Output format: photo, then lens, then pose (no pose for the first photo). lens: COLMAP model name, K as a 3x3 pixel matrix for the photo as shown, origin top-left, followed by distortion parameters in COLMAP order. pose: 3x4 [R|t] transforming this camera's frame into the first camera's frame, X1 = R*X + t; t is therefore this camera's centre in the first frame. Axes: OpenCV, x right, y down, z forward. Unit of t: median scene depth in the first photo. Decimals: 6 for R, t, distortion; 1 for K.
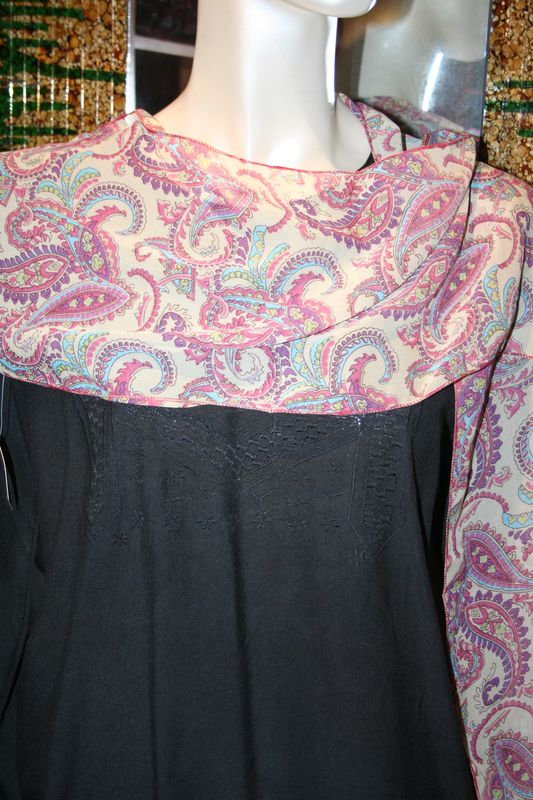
lens RADIAL K [[1260.0, 0, 264.5], [0, 1260.0, 398.1], [0, 0, 1]] dist [0.006745, 0.021971]
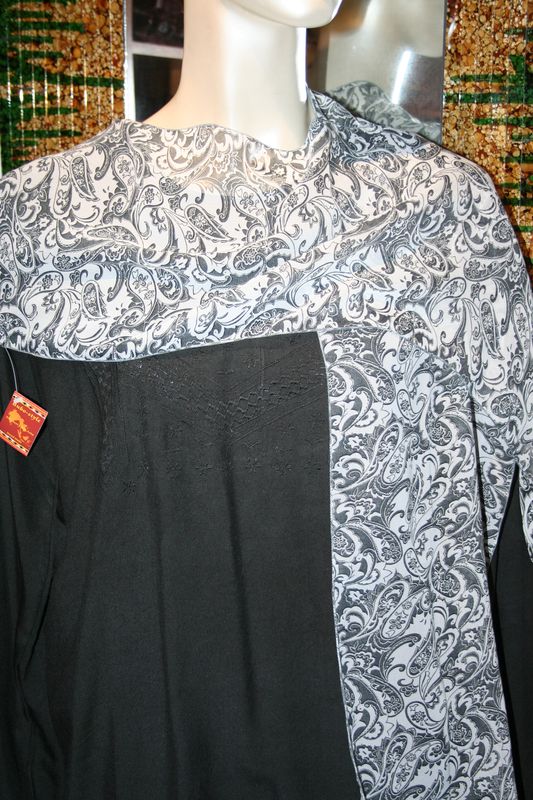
lens RADIAL K [[1260.0, 0, 264.5], [0, 1260.0, 398.1], [0, 0, 1]] dist [0.006745, 0.021971]
pose [[0.999459, -0.030859, -0.011402, 0.018062], [0.030926, 0.999505, 0.005792, 0.021300], [0.011218, -0.006142, 0.999918, -0.113617]]
